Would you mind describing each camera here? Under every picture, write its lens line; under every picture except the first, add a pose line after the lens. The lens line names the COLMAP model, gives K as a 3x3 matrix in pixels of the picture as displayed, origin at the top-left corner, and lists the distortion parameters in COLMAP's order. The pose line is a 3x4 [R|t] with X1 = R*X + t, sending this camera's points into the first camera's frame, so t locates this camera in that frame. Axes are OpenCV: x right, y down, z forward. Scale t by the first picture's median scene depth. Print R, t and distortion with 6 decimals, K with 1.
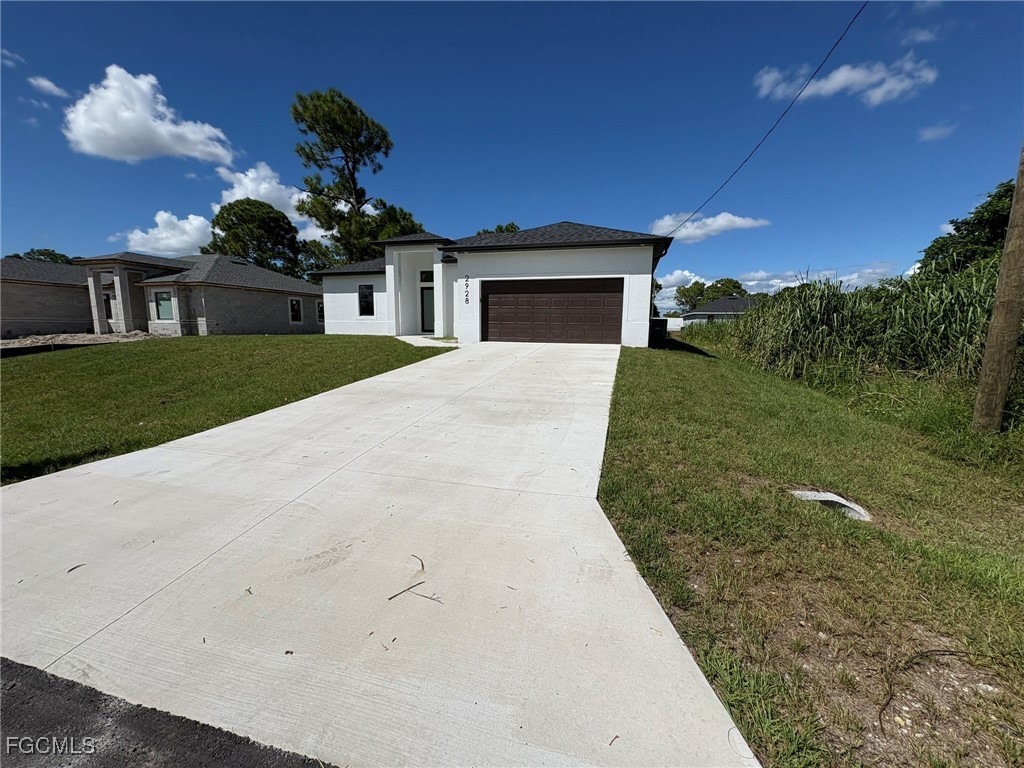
lens RADIAL K [[410.4, 0, 521.1], [0, 410.4, 384.0], [0, 0, 1]] dist [-0.002194, 0.000859]
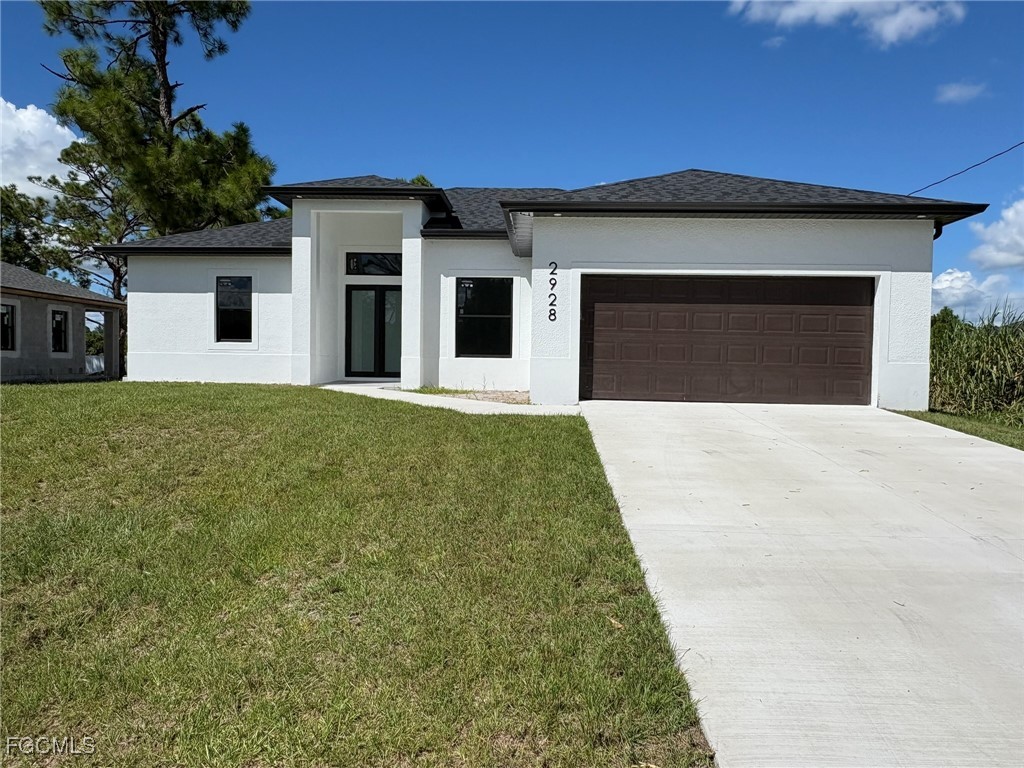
lens RADIAL K [[728.2, 0, 512.1], [0, 728.2, 388.5], [0, 0, 1]] dist [-0.004498, 0.004275]
pose [[0.977606, -0.001029, 0.210440, -0.254649], [0.022474, 0.994780, -0.099538, -0.026111], [-0.209239, 0.102038, 0.972526, 0.145653]]
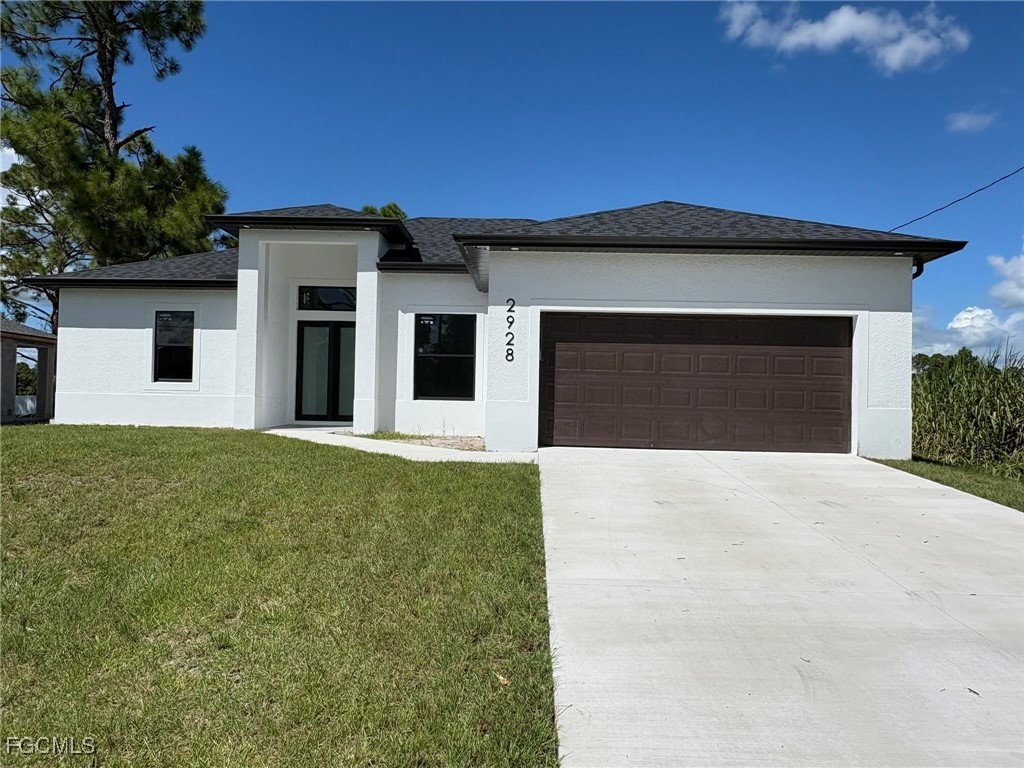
lens RADIAL K [[802.3, 0, 510.7], [0, 802.3, 387.9], [0, 0, 1]] dist [-0.009050, 0.007479]
pose [[0.974071, 0.016186, 0.225665, -0.233692], [0.019784, 0.987523, -0.156224, -0.024159], [-0.225378, 0.156638, 0.961597, 0.127474]]
